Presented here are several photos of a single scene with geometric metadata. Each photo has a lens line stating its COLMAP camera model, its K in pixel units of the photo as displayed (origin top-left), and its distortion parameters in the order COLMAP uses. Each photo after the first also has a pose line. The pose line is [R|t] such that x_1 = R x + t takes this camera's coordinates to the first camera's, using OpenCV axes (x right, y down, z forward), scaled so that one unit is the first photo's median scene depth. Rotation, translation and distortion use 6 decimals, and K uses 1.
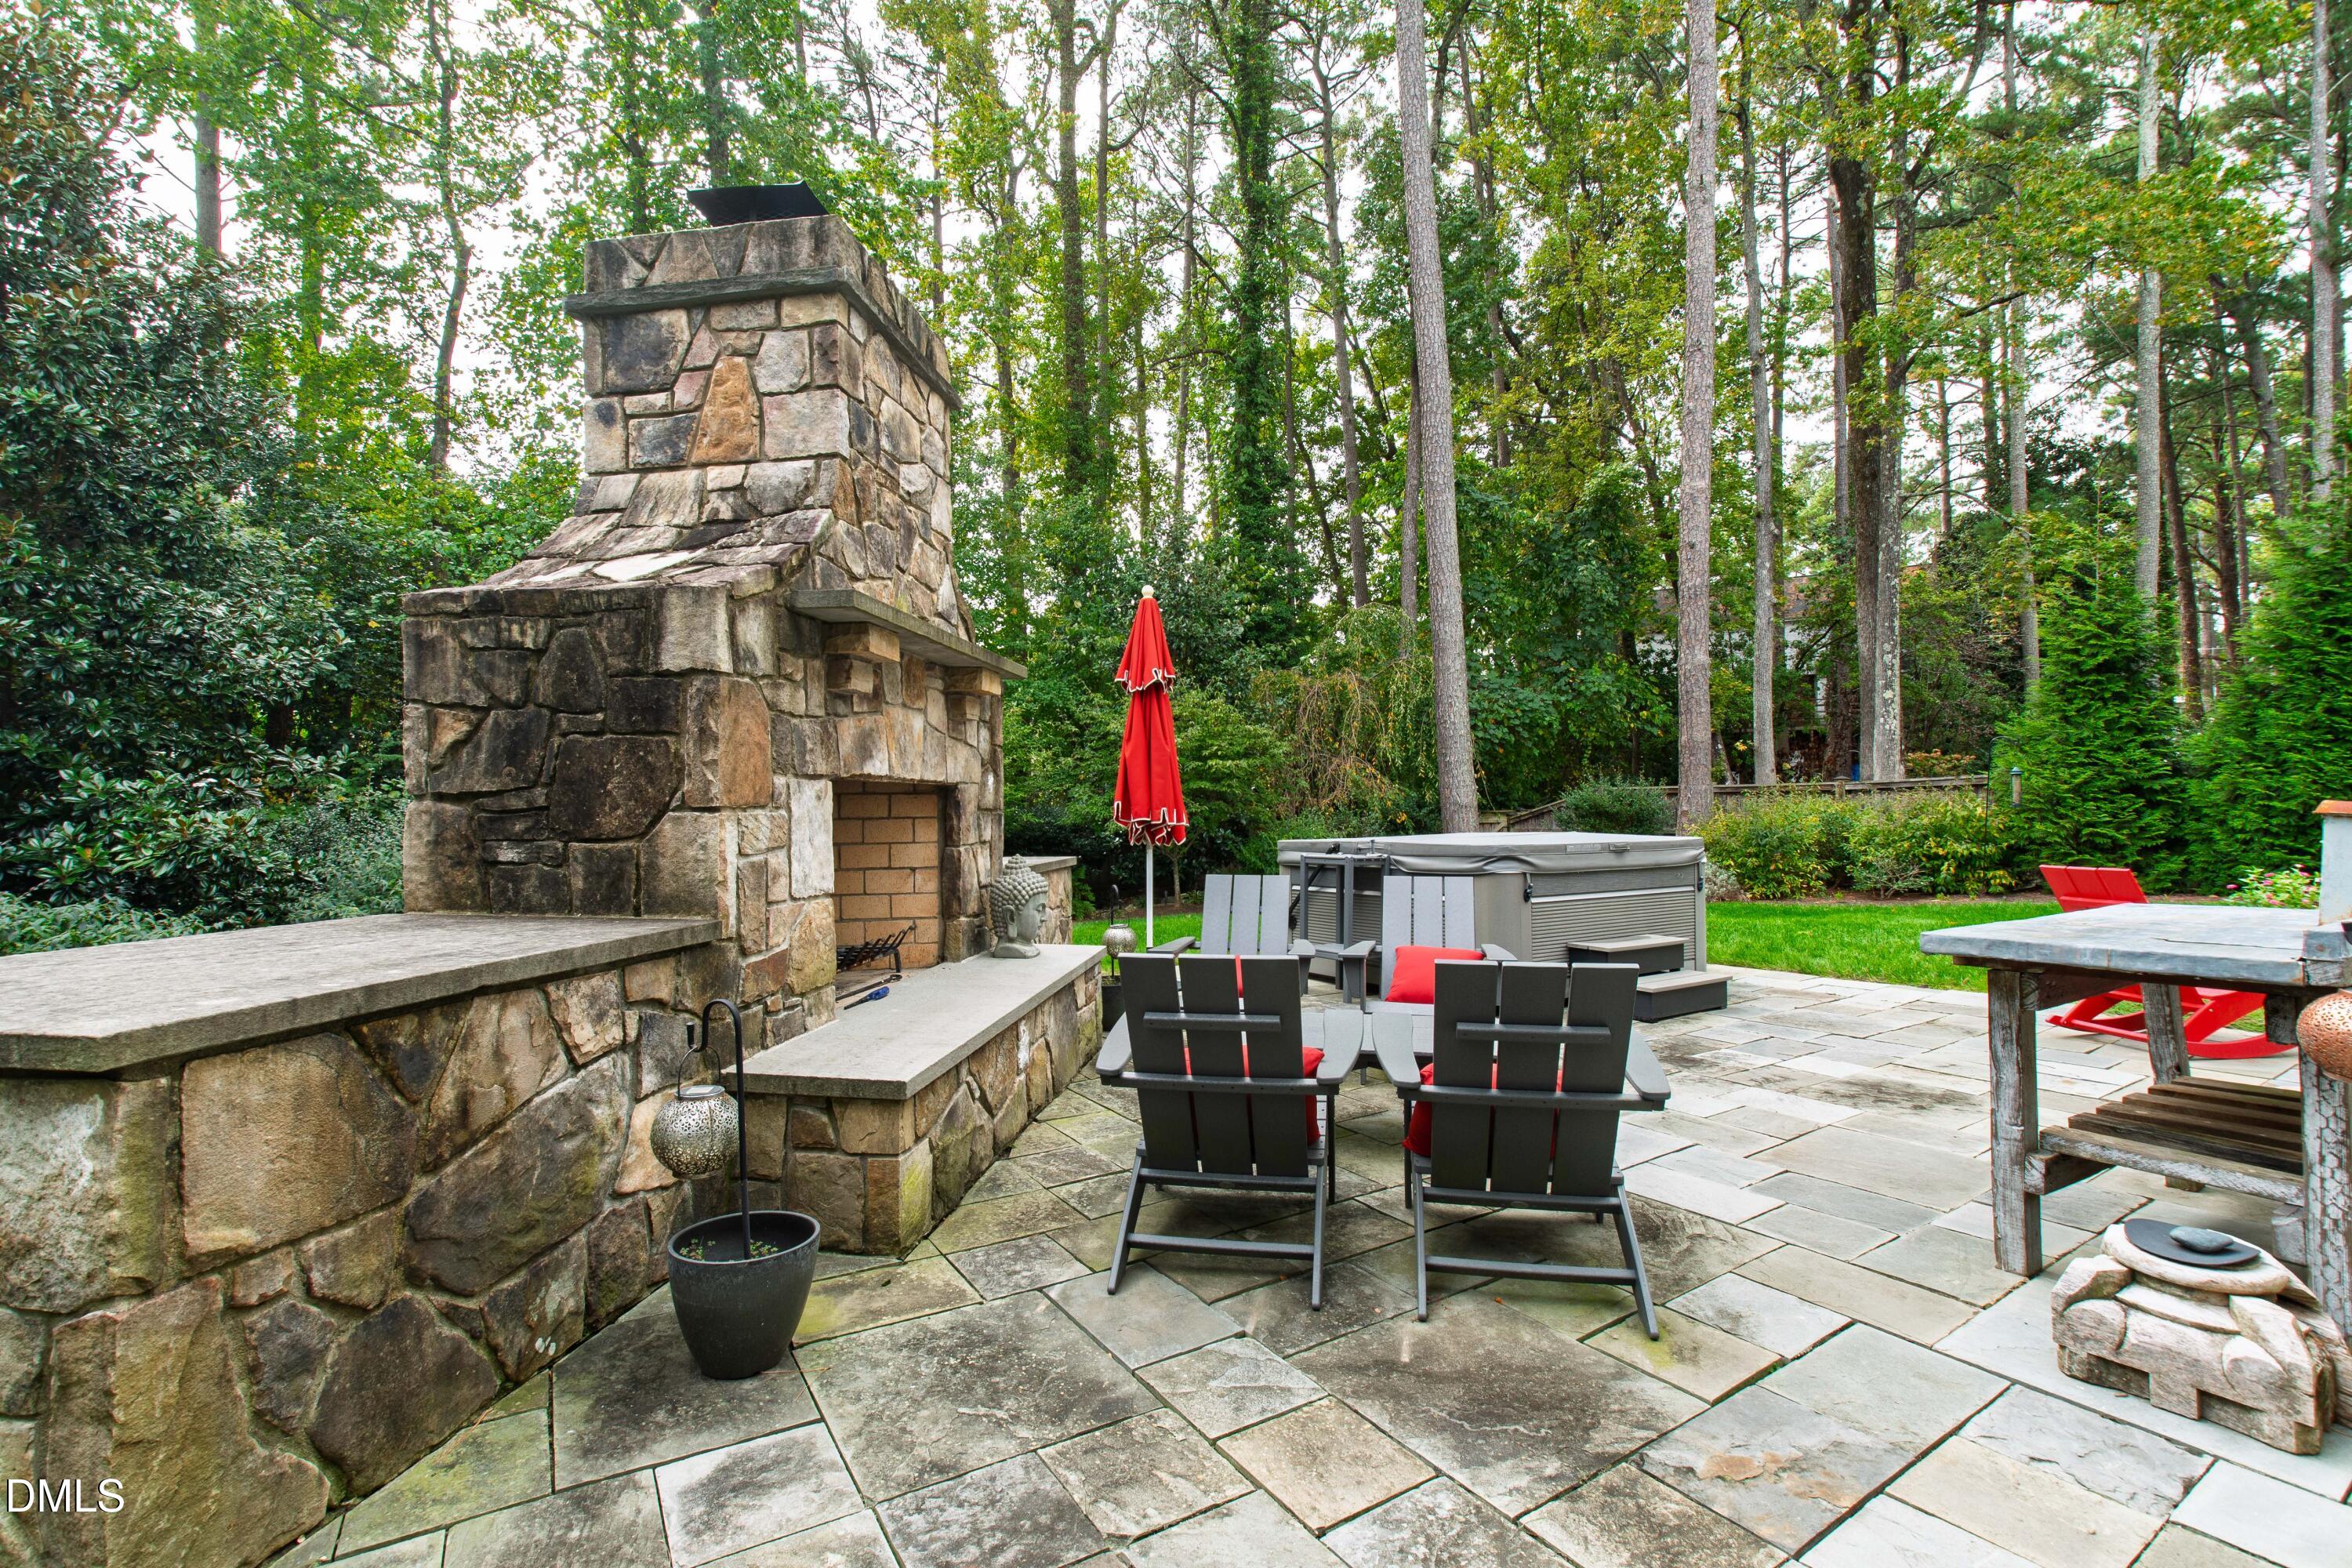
lens RADIAL K [[1036.1, 0, 1173.7], [0, 1036.1, 802.7], [0, 0, 1]] dist [0.003697, 0.000707]
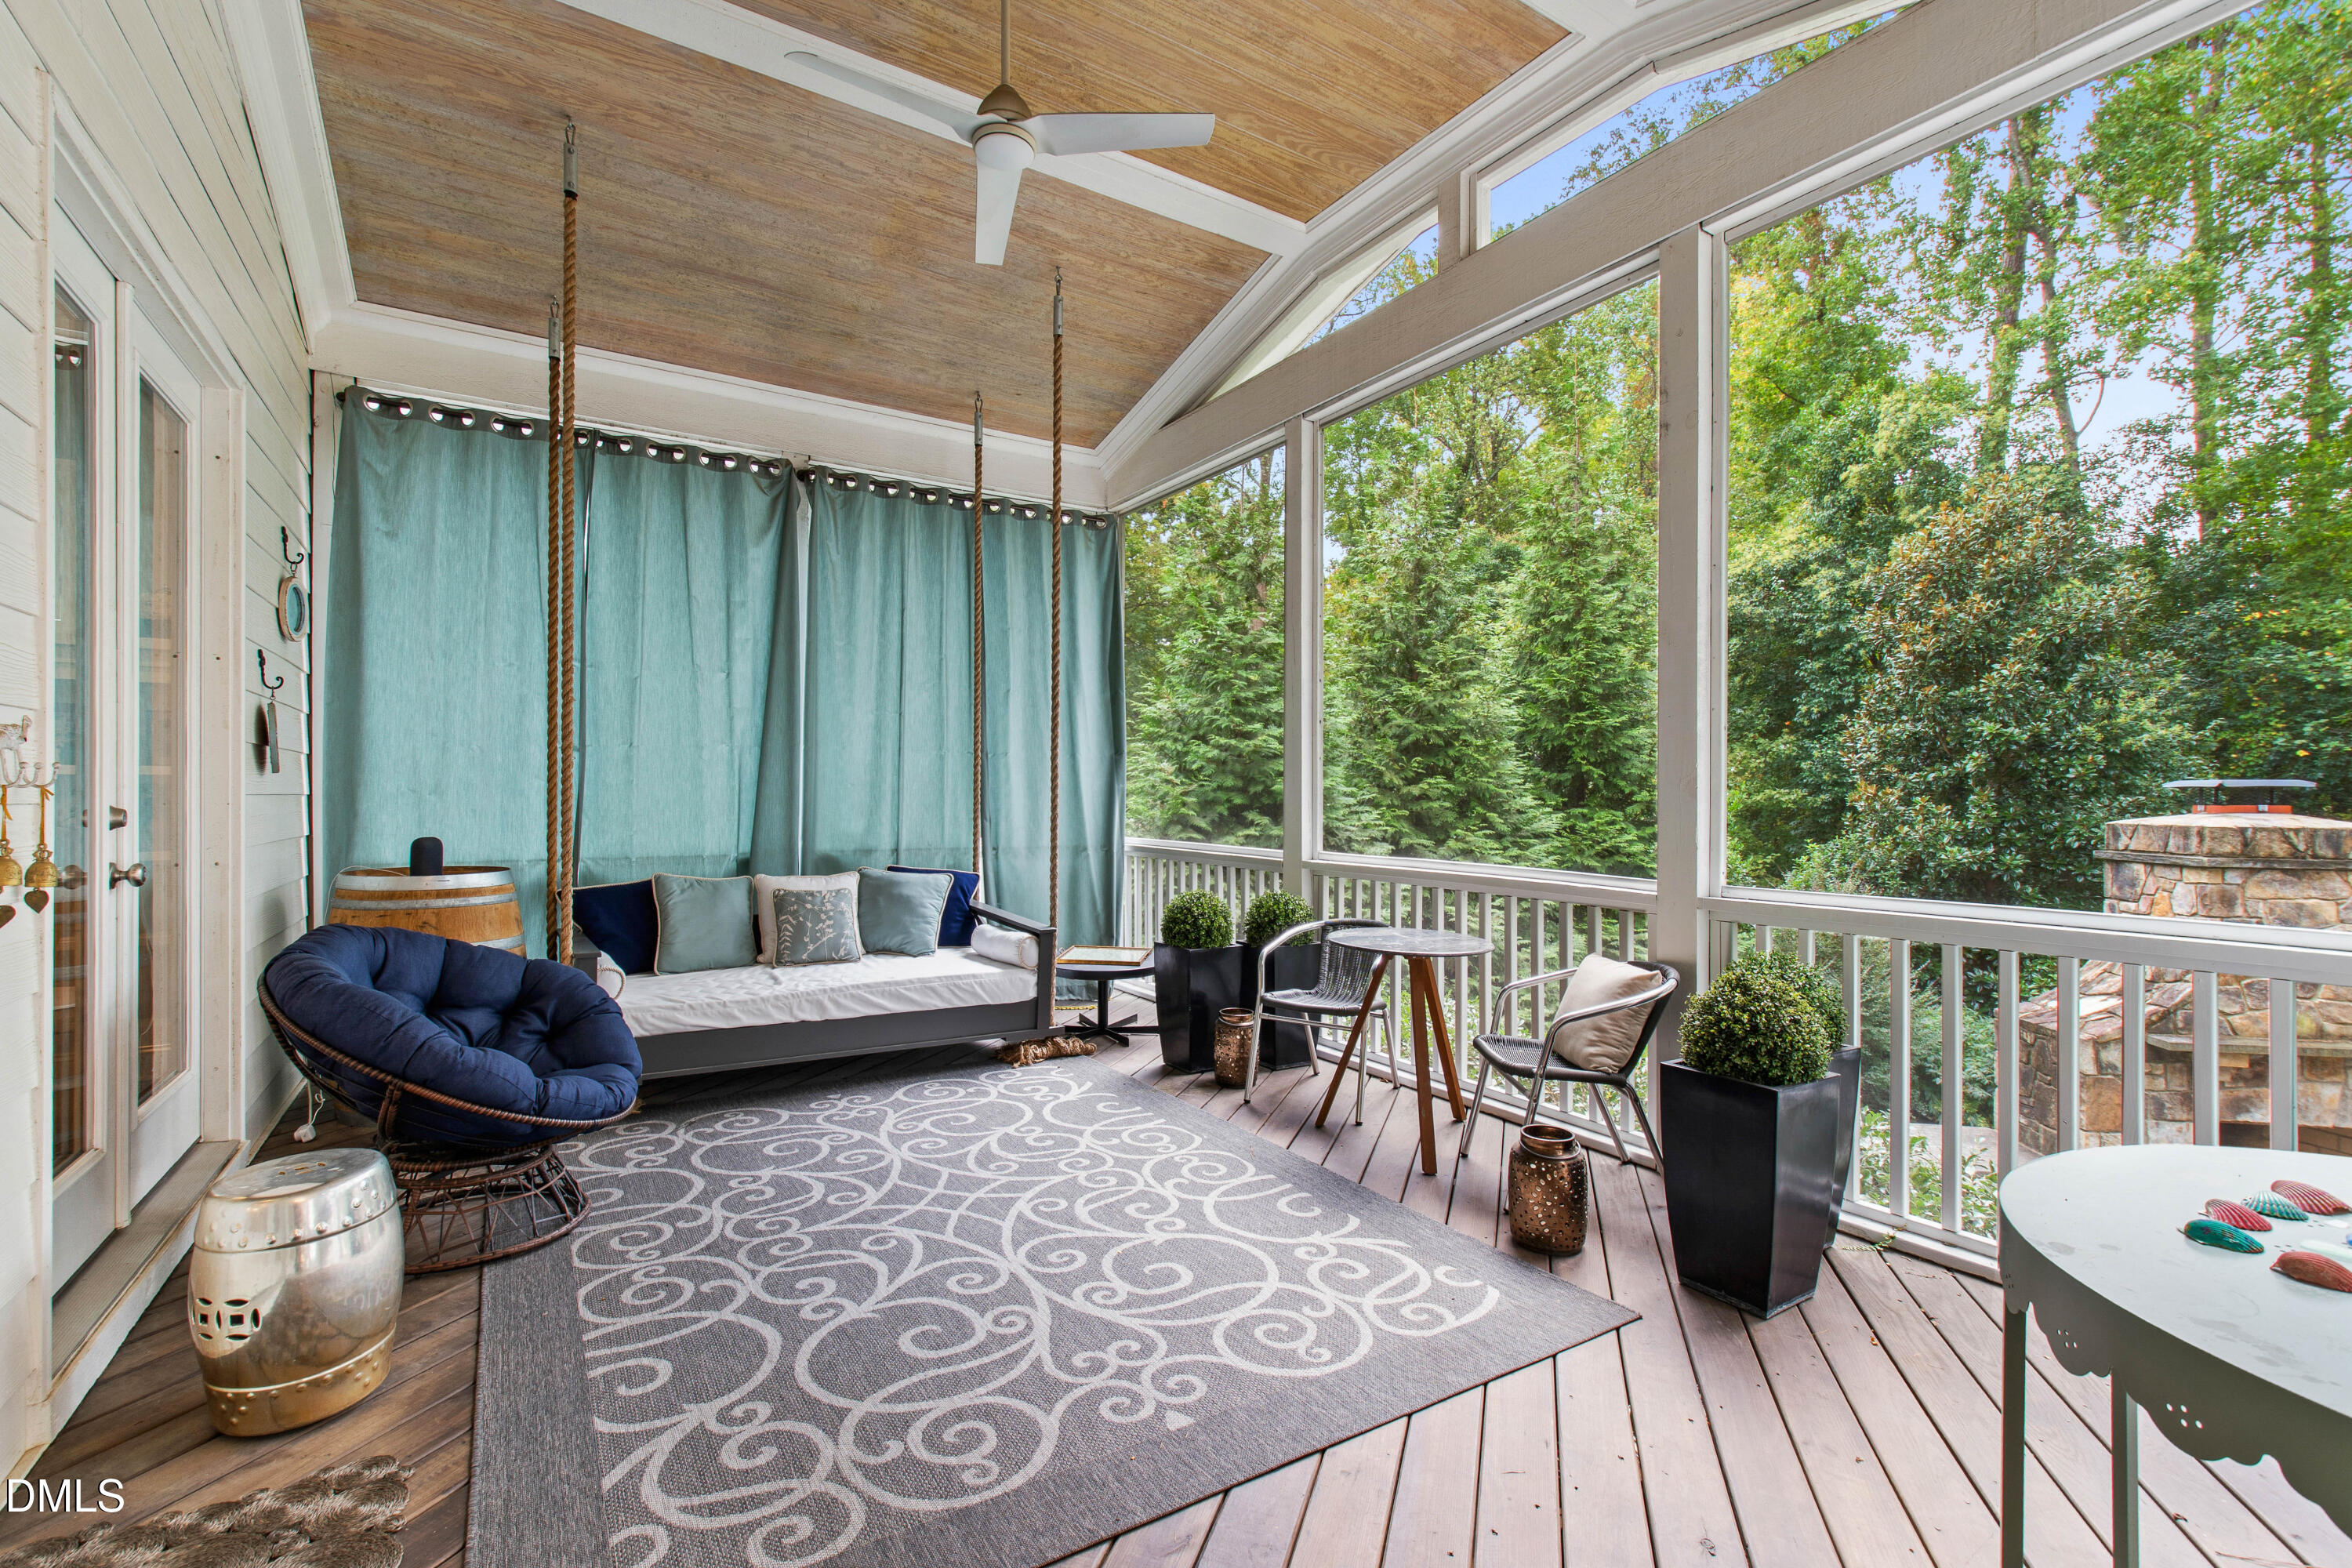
lens RADIAL K [[1036.1, 0, 1173.7], [0, 1036.1, 802.7], [0, 0, 1]] dist [0.003697, 0.000707]
pose [[-0.005187, 0.000838, -0.999986, 1.754272], [-0.005434, 0.999985, 0.000866, -0.658099], [0.999972, 0.005438, -0.005182, -0.985908]]
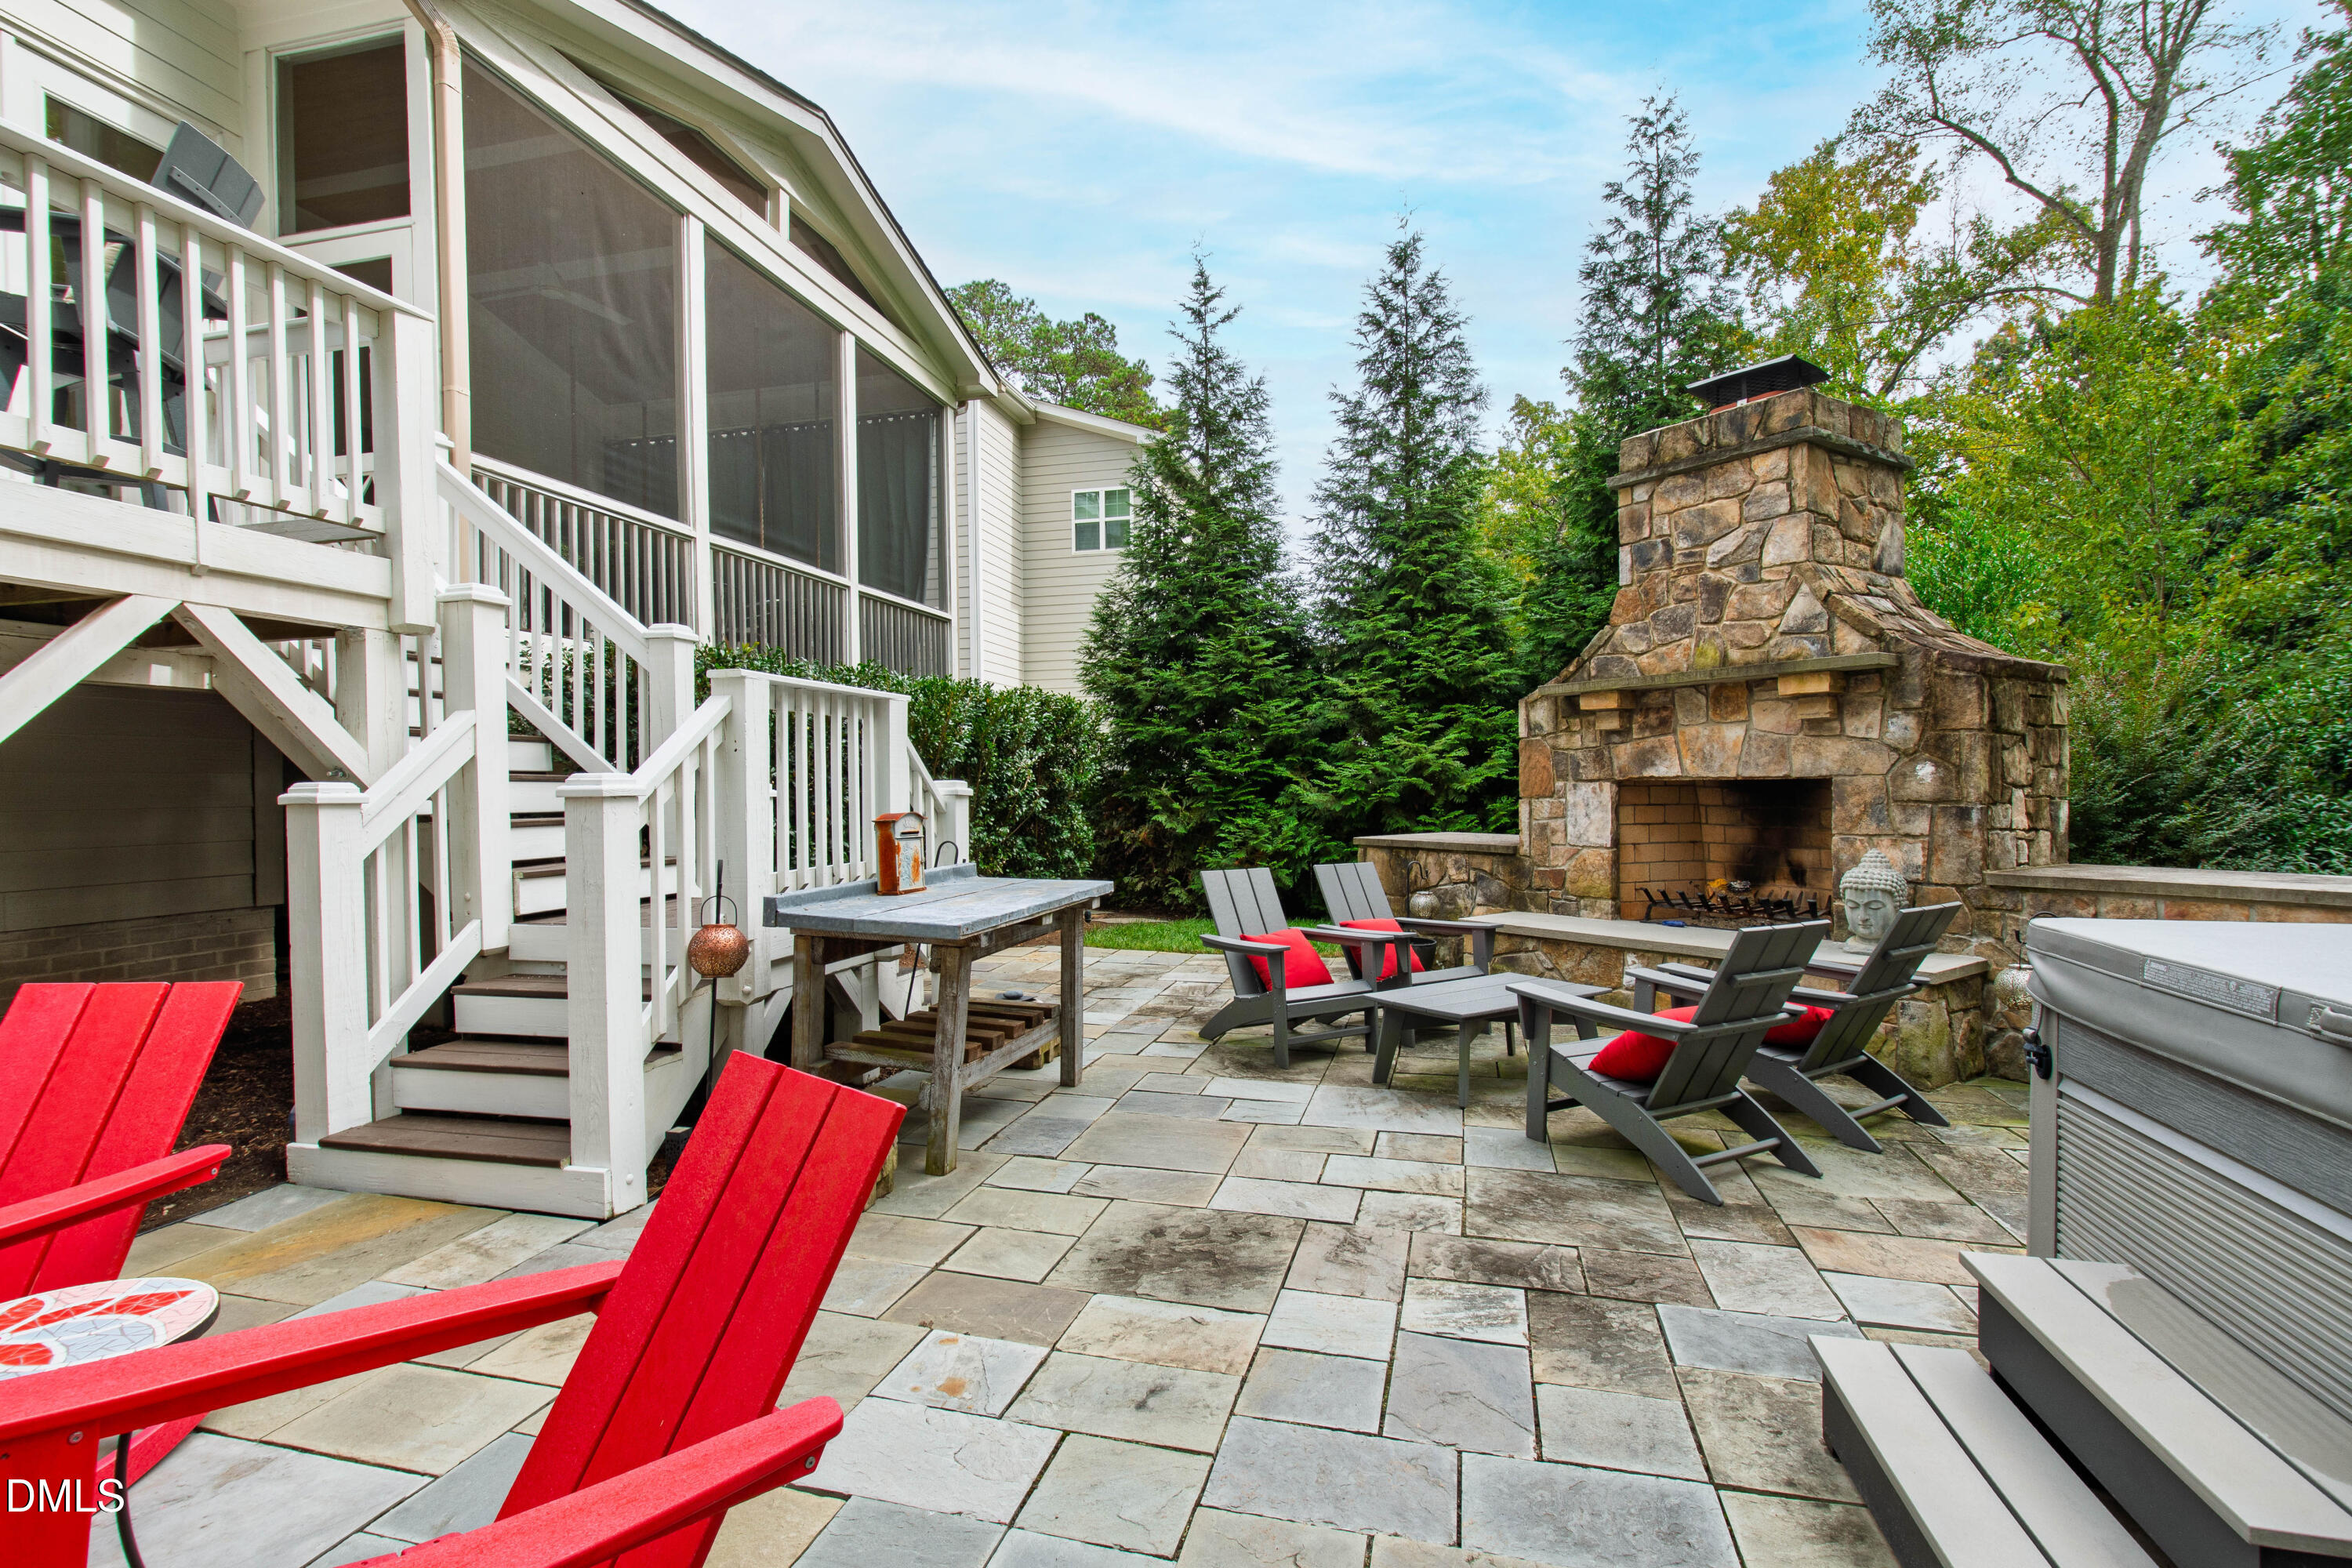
lens RADIAL K [[1110.3, 0, 1176.0], [0, 1110.3, 784.0], [0, 0, 1]] dist [0.000306, 0.000018]
pose [[-0.730829, 0.008220, -0.682512, 1.547237], [0.010663, 0.999943, 0.000625, -0.029087], [0.682478, -0.006821, -0.730874, 1.974854]]
